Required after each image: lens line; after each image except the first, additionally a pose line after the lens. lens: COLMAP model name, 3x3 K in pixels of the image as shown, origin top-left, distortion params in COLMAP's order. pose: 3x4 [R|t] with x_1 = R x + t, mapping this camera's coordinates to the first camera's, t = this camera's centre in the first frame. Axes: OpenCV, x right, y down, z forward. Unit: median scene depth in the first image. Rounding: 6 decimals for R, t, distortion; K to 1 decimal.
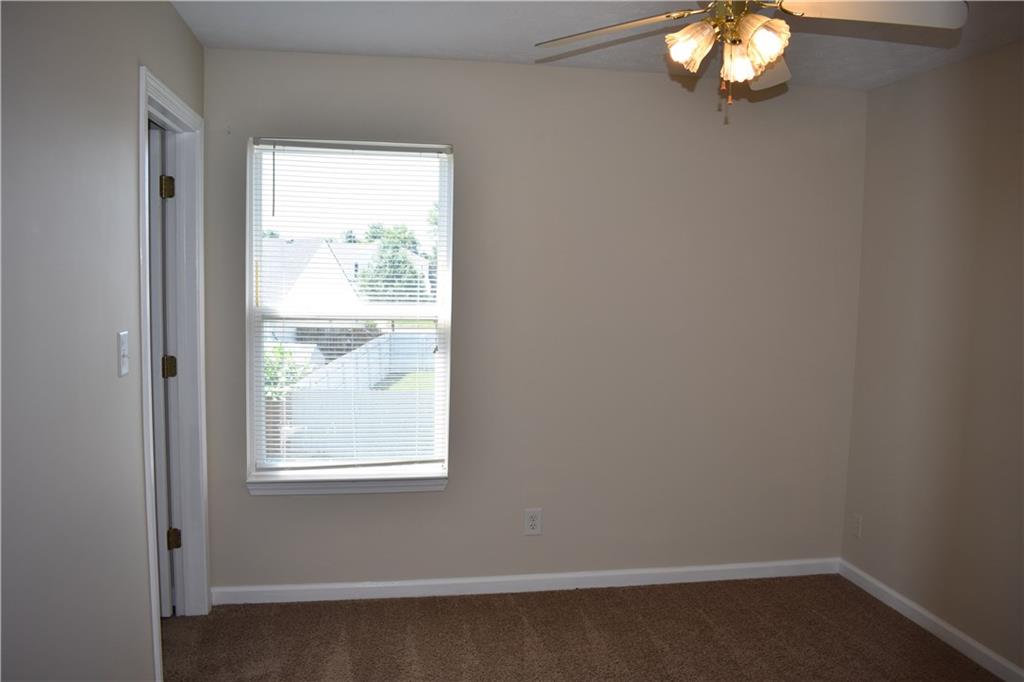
lens RADIAL K [[828.7, 0, 512.0], [0, 828.7, 341.0], [0, 0, 1]] dist [-0.053874, -0.008223]
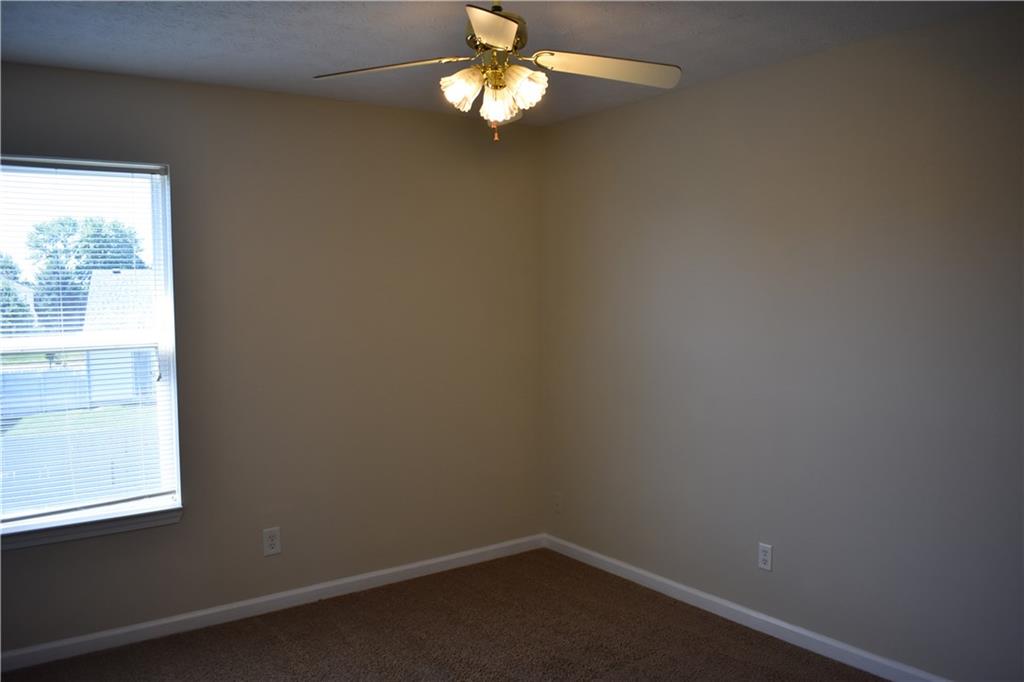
lens RADIAL K [[817.3, 0, 512.0], [0, 817.3, 341.0], [0, 0, 1]] dist [-0.099102, 0.075019]
pose [[0.906763, -0.059968, 0.417354, -0.113168], [0.067689, 0.997700, -0.003709, -0.000640], [-0.416171, 0.031614, 0.908736, -0.021008]]
